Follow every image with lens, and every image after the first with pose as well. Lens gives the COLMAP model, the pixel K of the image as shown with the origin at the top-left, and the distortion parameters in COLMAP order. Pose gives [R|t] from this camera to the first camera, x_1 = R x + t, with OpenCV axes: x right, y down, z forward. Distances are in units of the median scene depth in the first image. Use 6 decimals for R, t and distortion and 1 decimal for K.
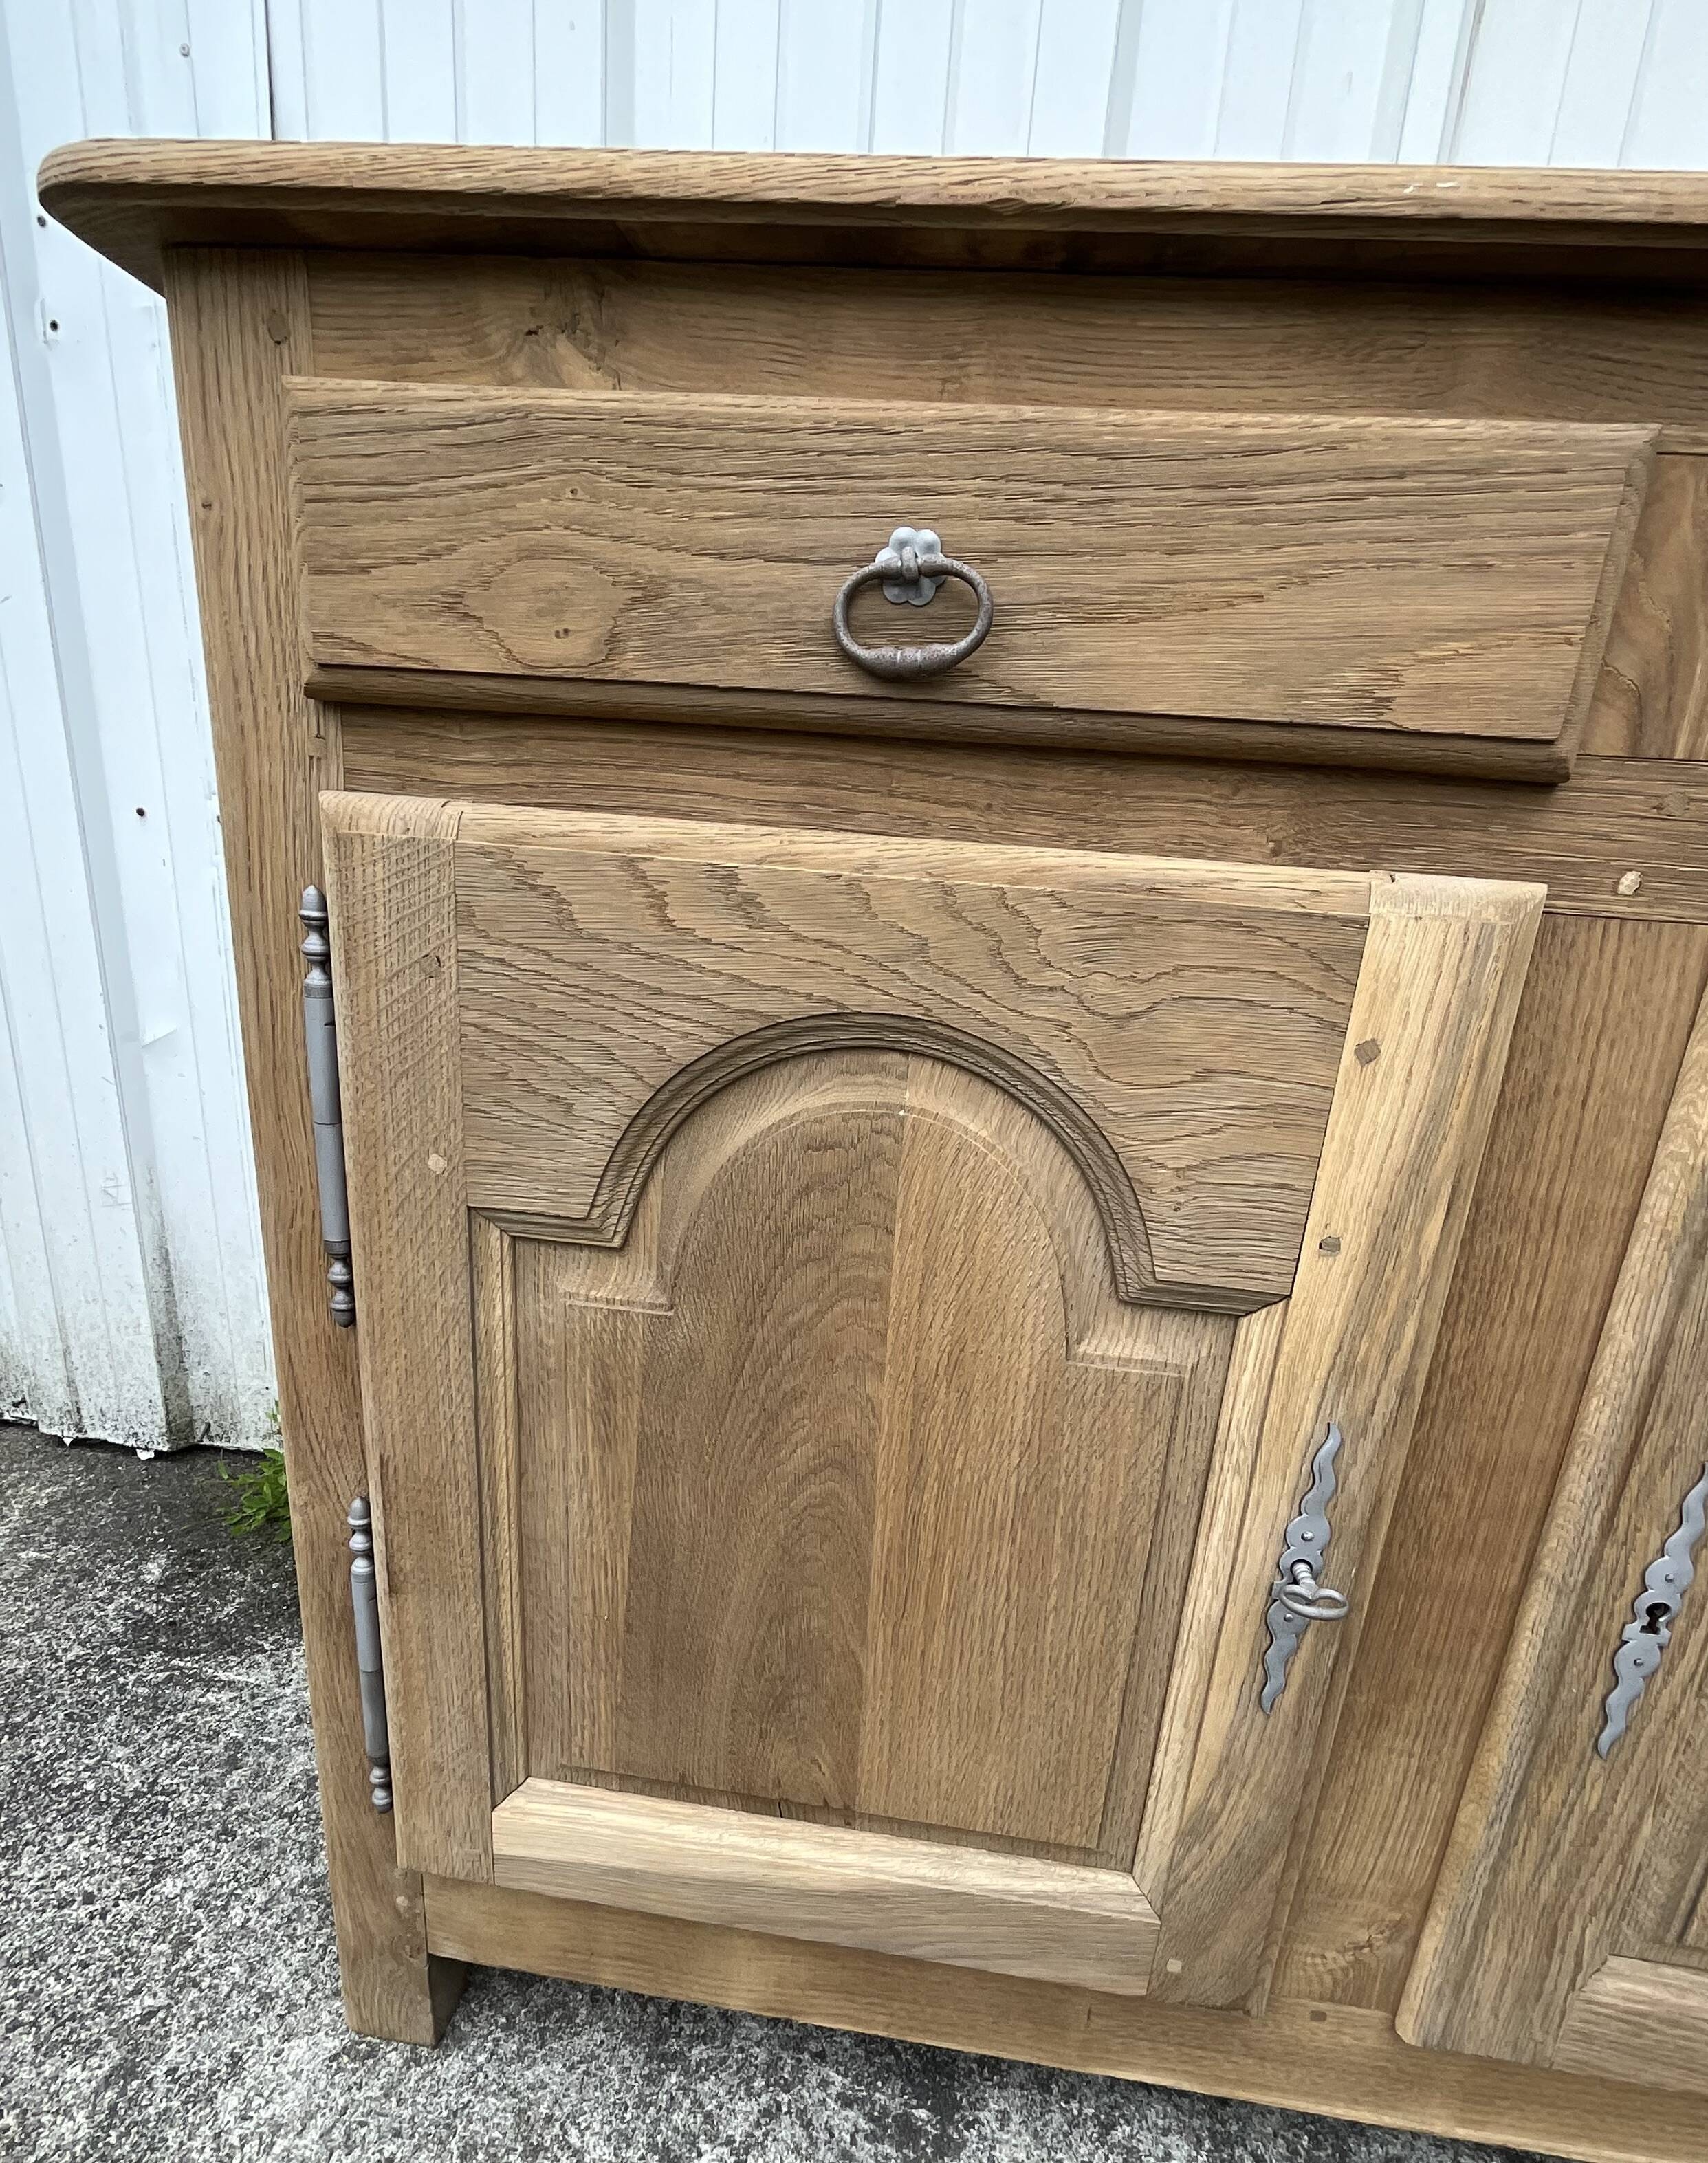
lens RADIAL K [[1108.2, 0, 860.1], [0, 1108.2, 1214.3], [0, 0, 1]] dist [0.000404, 0.002173]
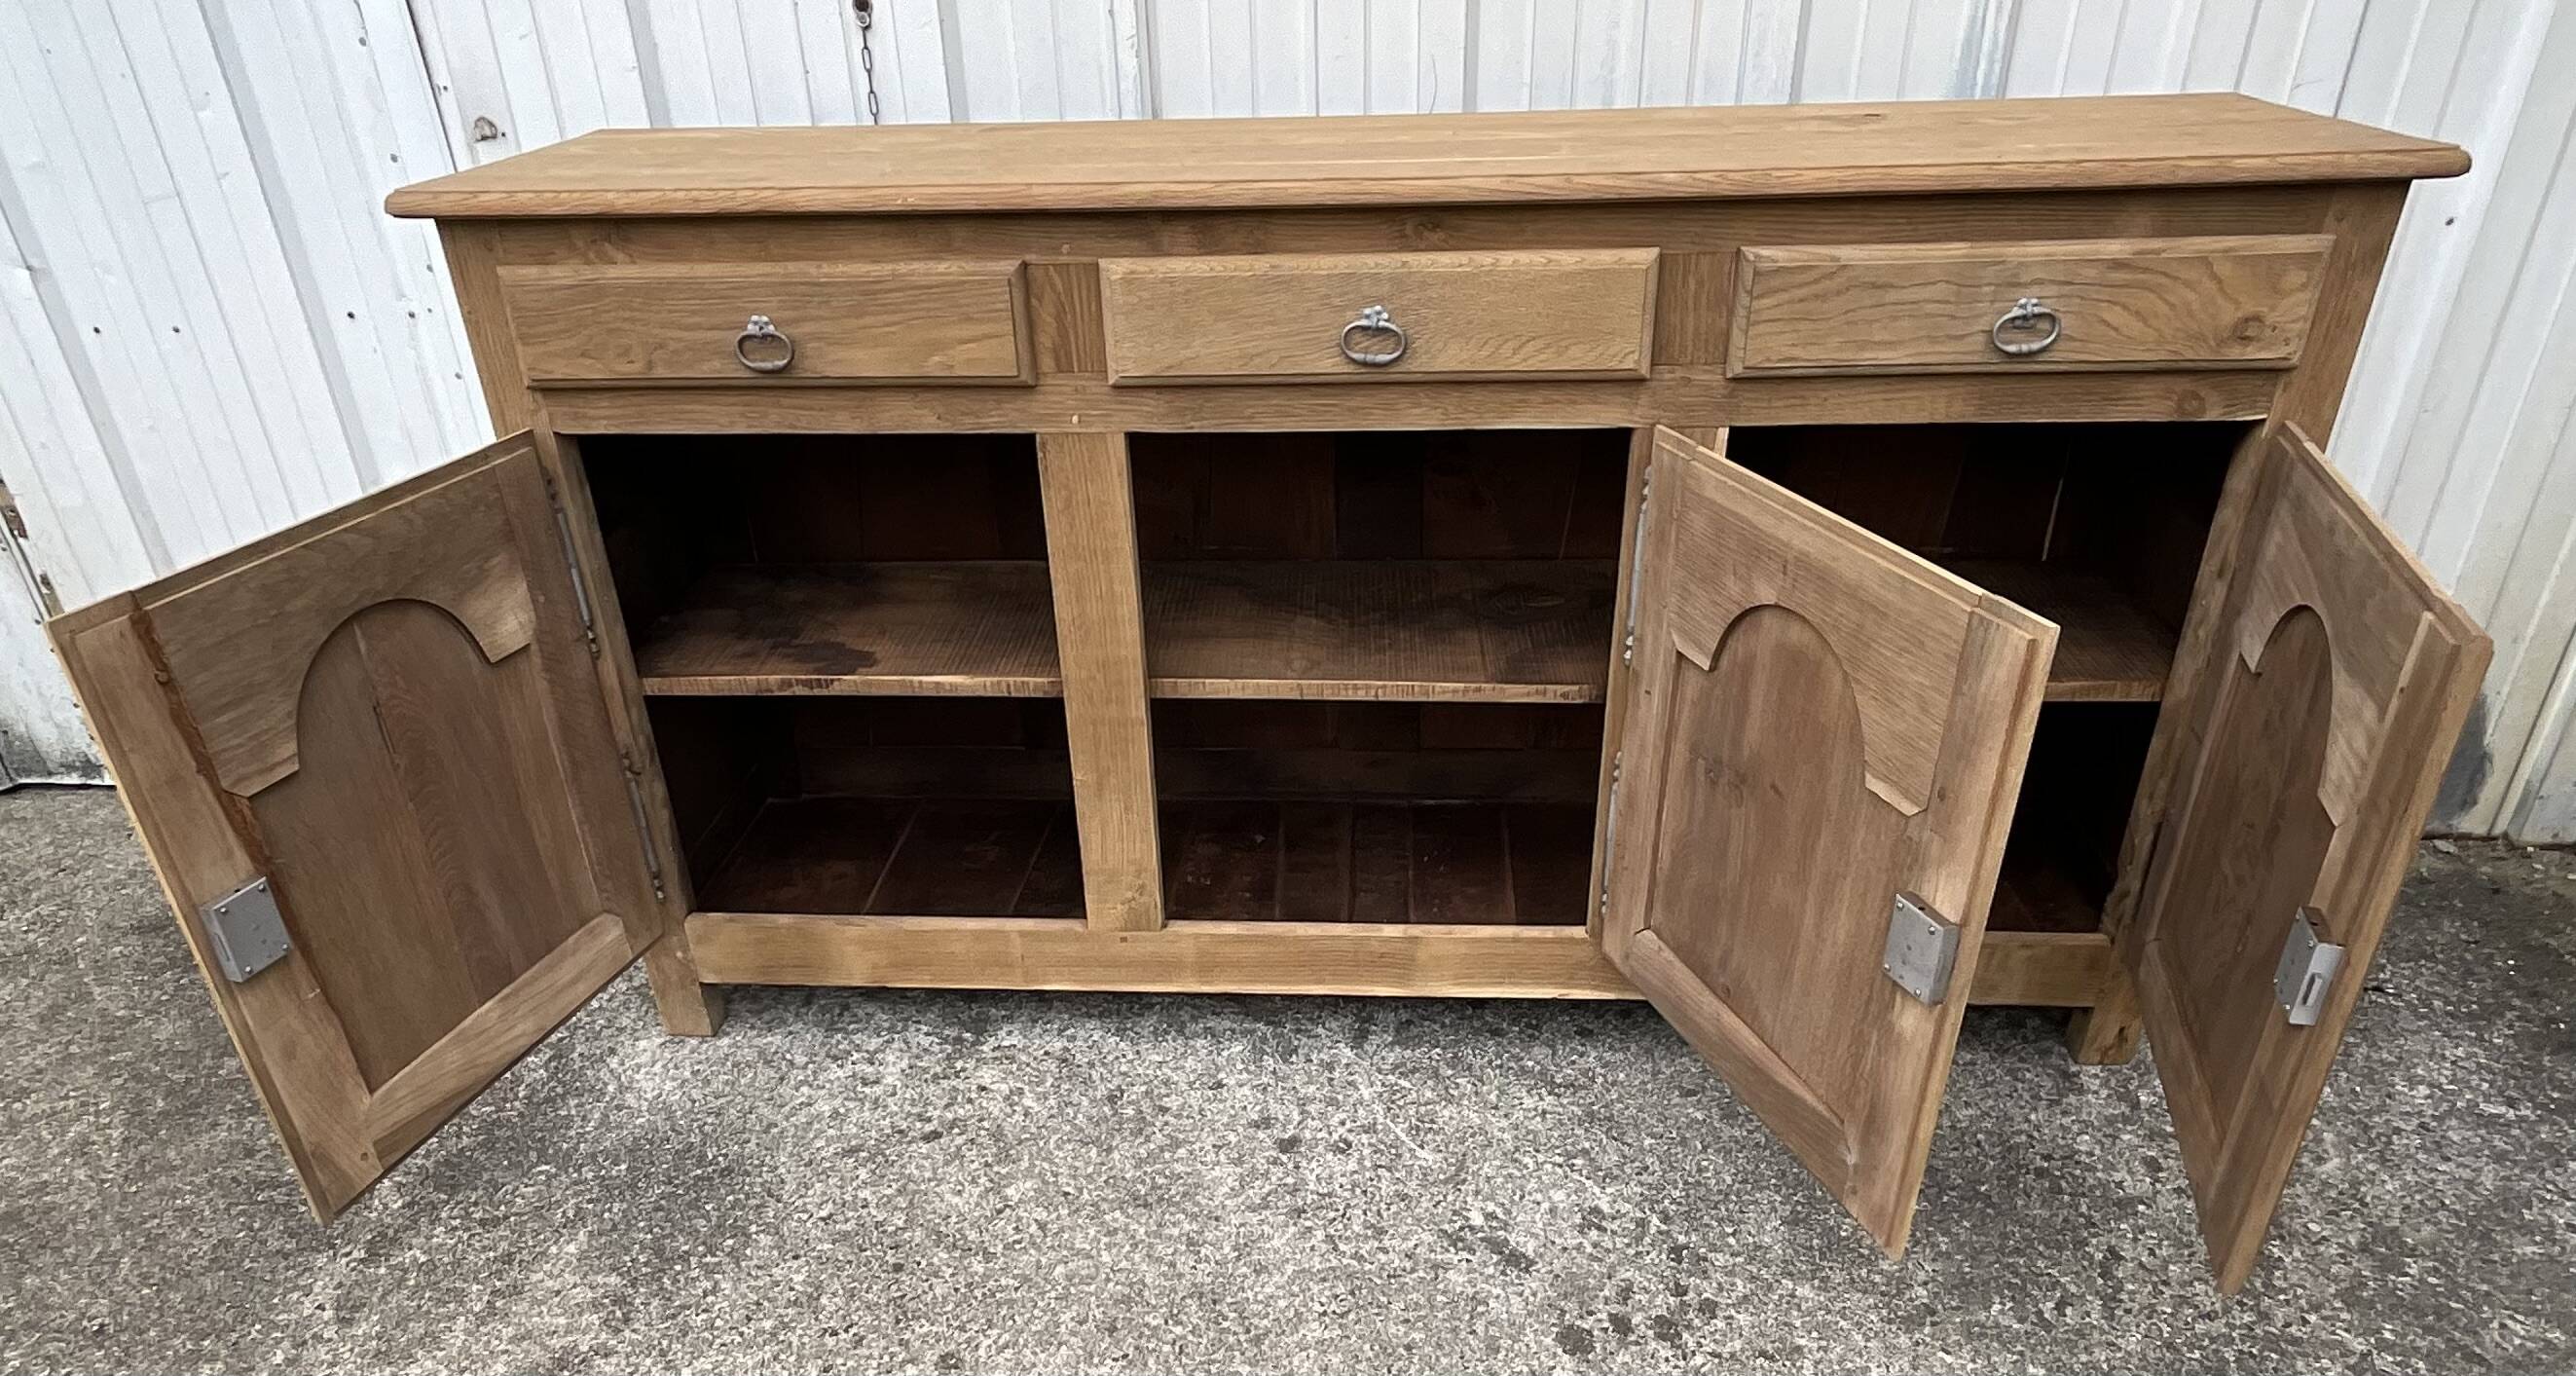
lens RADIAL K [[1582.2, 0, 1275.8], [0, 1582.2, 848.4], [0, 0, 1]] dist [-0.003417, -0.006095]
pose [[0.993811, -0.110972, -0.005008, 0.646747], [0.109224, 0.967943, 0.226178, -0.074141], [-0.020252, -0.225325, 0.974073, -1.646912]]
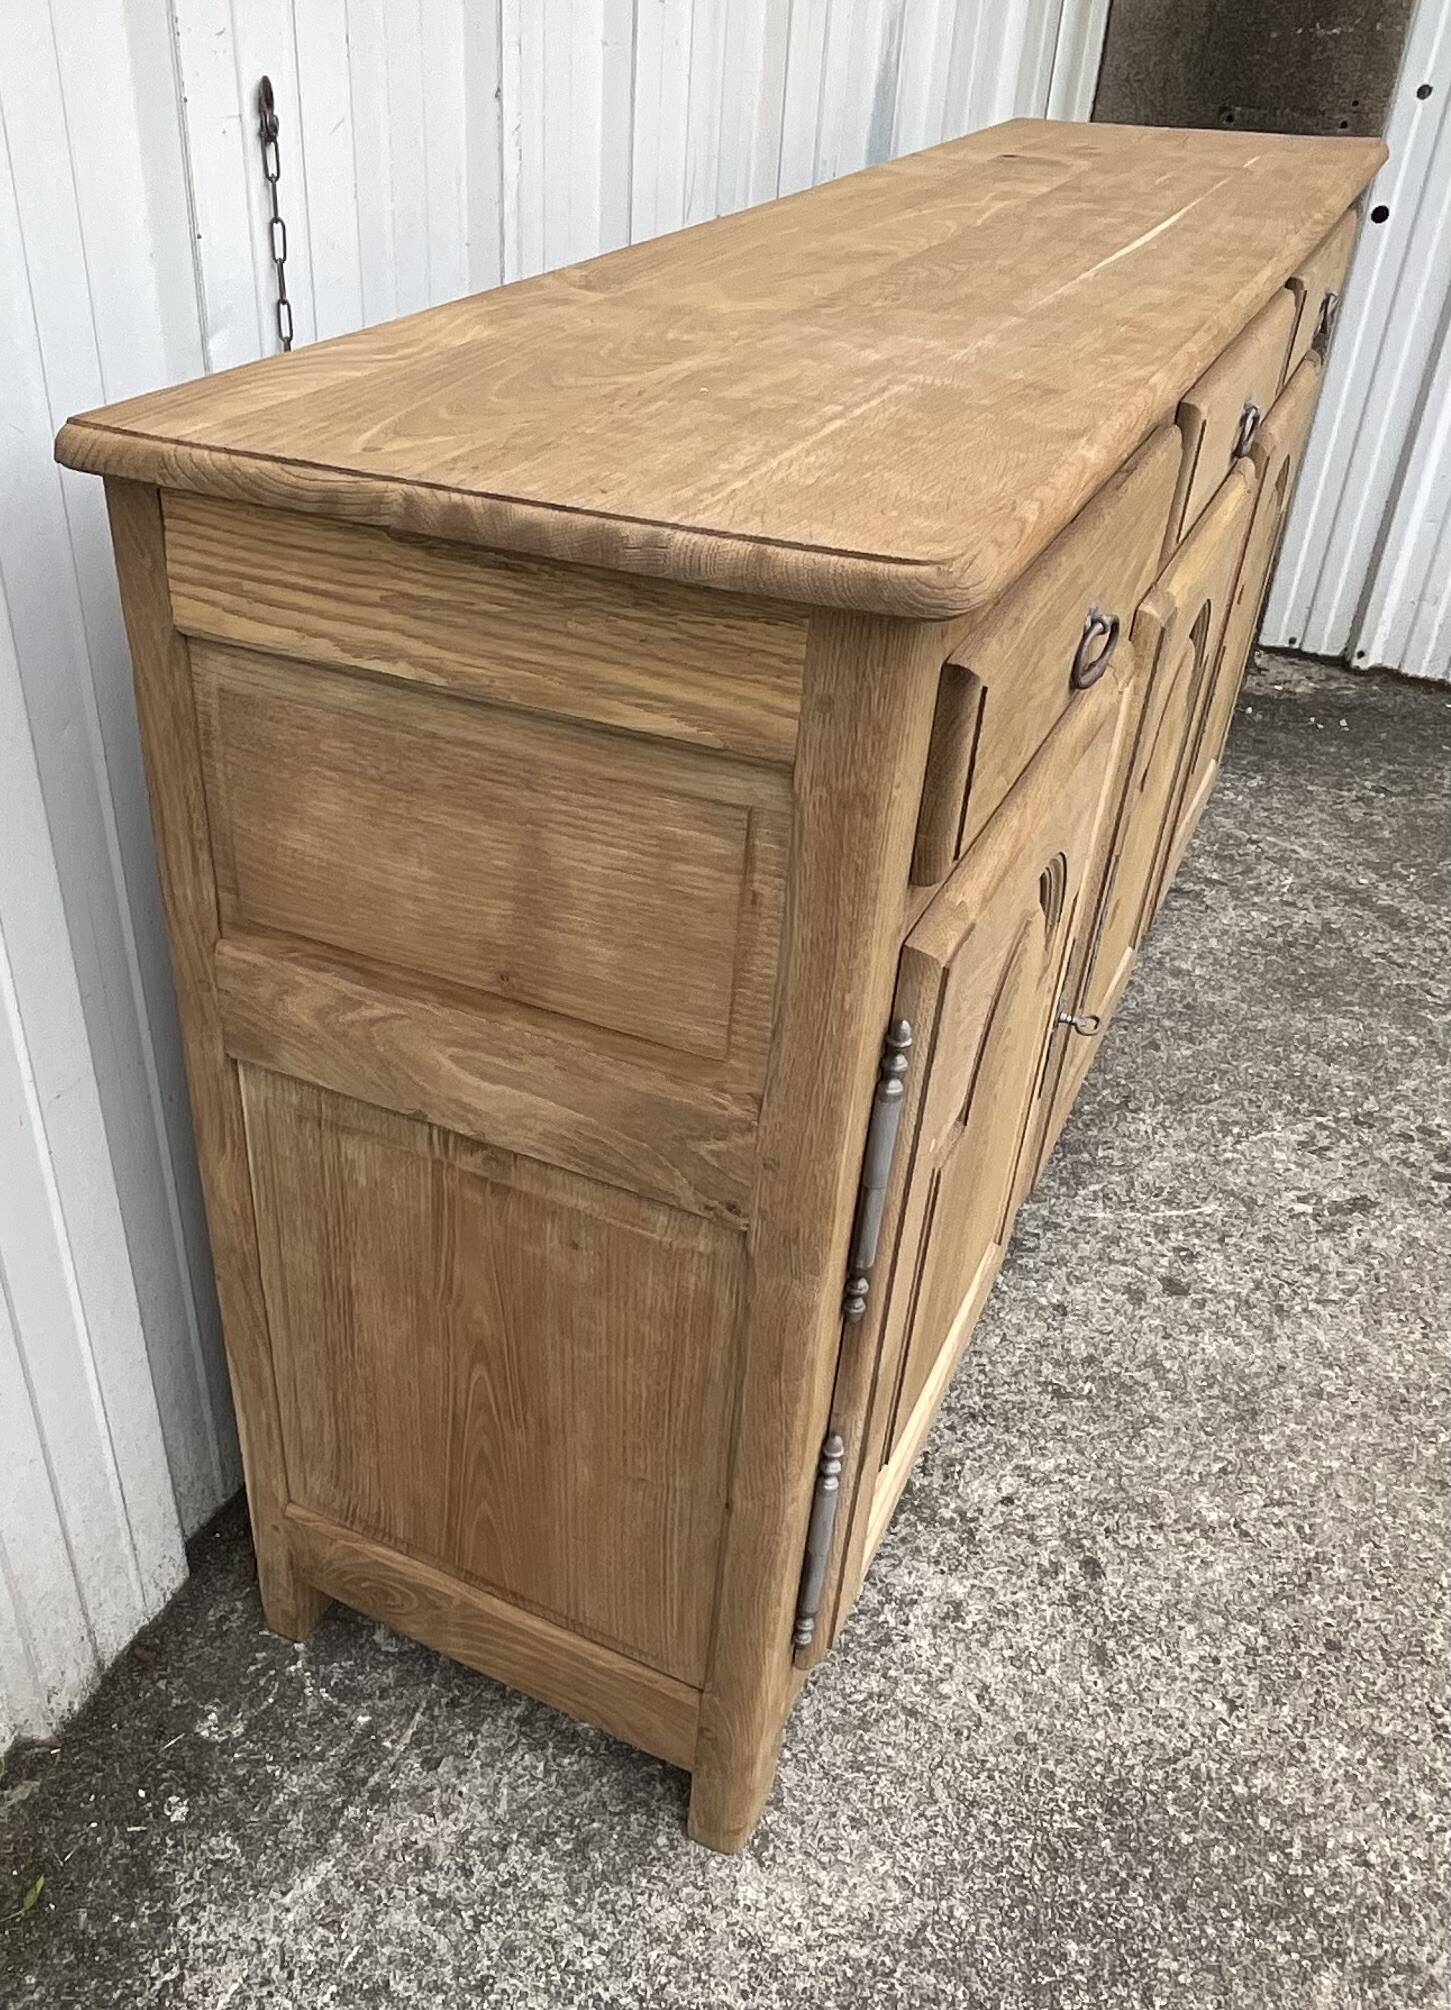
lens RADIAL K [[1619.0, 0, 548.6], [0, 1619.0, 1047.9], [0, 0, 1]] dist [0.001001, -0.022136]
pose [[0.353229, -0.587418, 0.728127, -1.306642], [0.303751, 0.808145, 0.504616, -0.866227], [-0.884853, 0.042924, 0.463889, 0.383211]]
